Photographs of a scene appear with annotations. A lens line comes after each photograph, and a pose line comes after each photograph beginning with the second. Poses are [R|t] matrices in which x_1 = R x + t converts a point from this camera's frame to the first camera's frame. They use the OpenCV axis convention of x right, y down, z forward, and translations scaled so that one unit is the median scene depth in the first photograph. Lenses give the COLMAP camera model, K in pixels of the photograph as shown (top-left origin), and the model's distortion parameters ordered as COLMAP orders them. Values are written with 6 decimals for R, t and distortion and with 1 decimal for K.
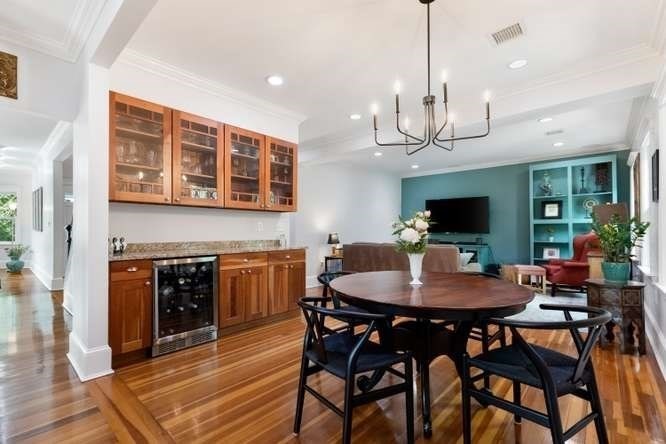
lens RADIAL K [[301.0, 0, 332.7], [0, 301.0, 227.7], [0, 0, 1]] dist [0.004738, -0.000196]
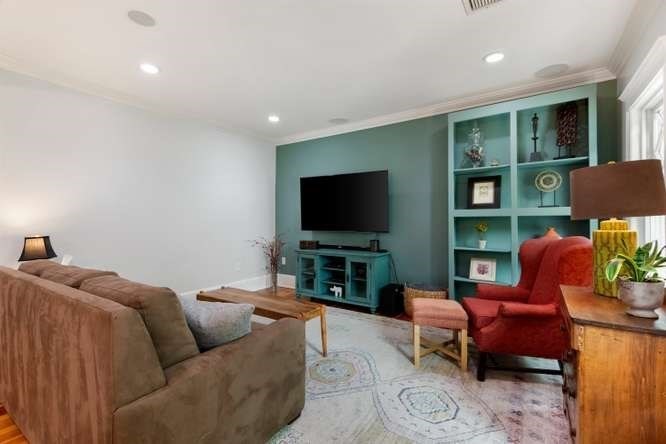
lens RADIAL K [[301.0, 0, 330.4], [0, 301.0, 220.9], [0, 0, 1]] dist [0.004738, -0.000196]
pose [[0.991423, 0.001906, 0.130681, 0.372827], [-0.002550, 0.999985, 0.004757, -0.007397], [-0.130670, -0.005049, 0.991413, 0.485177]]
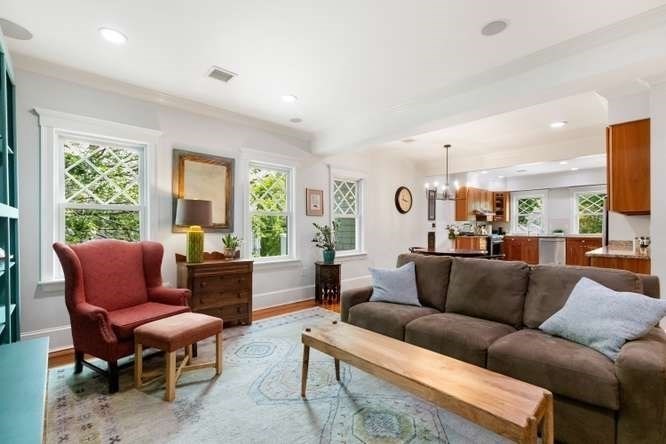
lens RADIAL K [[301.0, 0, 333.1], [0, 301.0, 227.3], [0, 0, 1]] dist [0.004738, -0.000196]
pose [[-0.995330, -0.000718, 0.096531, 0.353057], [-0.001162, 0.999989, -0.004548, -0.004713], [-0.096527, -0.004639, -0.995320, 1.253712]]
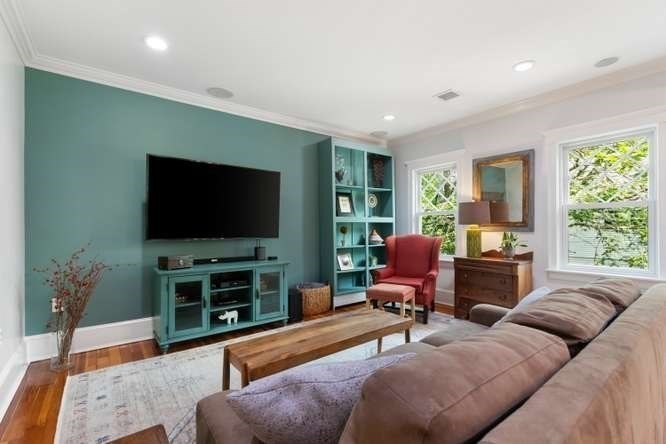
lens RADIAL K [[301.0, 0, 334.3], [0, 301.0, 224.6], [0, 0, 1]] dist [0.004738, -0.000196]
pose [[0.198470, 0.008151, 0.980073, -0.011728], [-0.007333, 0.999950, -0.006831, -0.003008], [-0.980080, -0.005831, 0.198519, 0.890547]]
